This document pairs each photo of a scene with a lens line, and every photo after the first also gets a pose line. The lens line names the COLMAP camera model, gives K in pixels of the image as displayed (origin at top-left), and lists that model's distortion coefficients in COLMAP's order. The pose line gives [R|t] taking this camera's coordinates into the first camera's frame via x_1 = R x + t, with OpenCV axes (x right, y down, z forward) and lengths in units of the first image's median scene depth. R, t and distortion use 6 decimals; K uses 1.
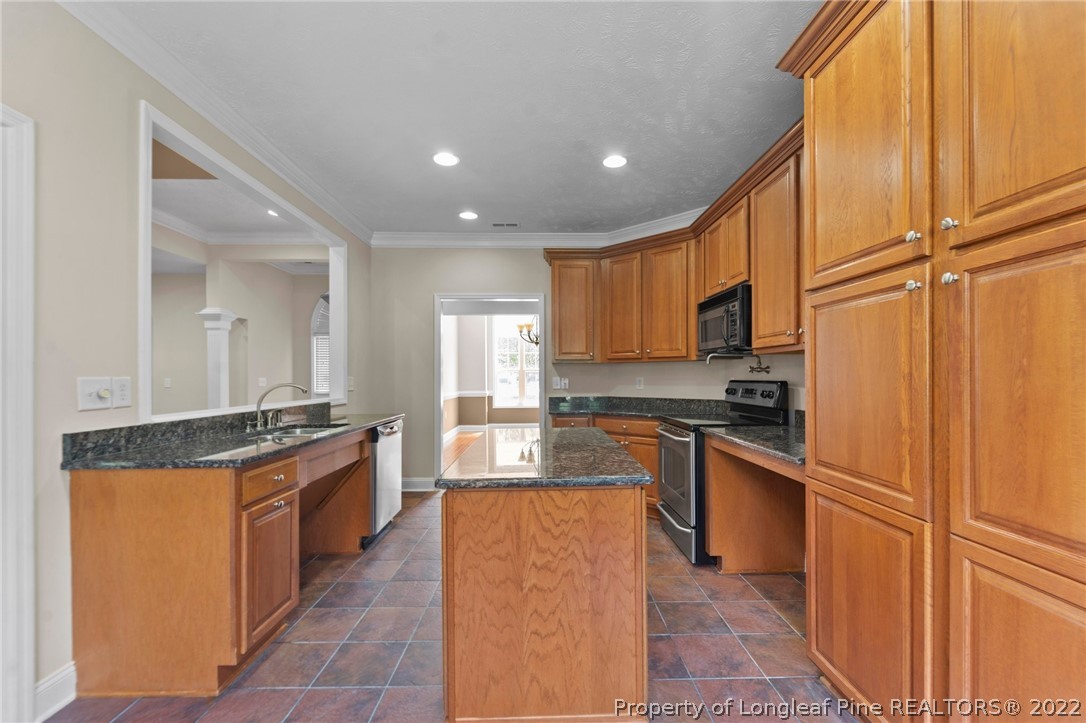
lens RADIAL K [[446.1, 0, 547.2], [0, 446.1, 375.9], [0, 0, 1]] dist [-0.000211, -0.000210]
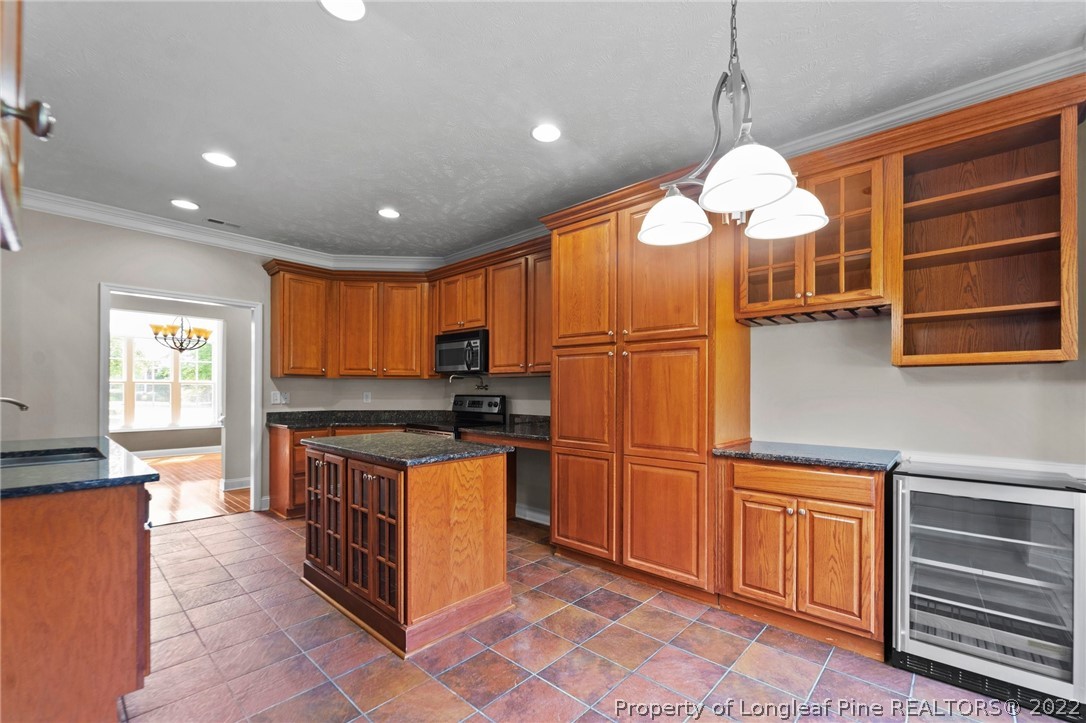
lens RADIAL K [[459.3, 0, 543.1], [0, 459.3, 392.0], [0, 0, 1]] dist [0.000395, 0.000105]
pose [[0.698974, 0.006300, 0.715119, -0.845027], [-0.007041, 0.999973, -0.001927, 0.004056], [-0.715112, -0.003688, 0.699000, -0.322584]]
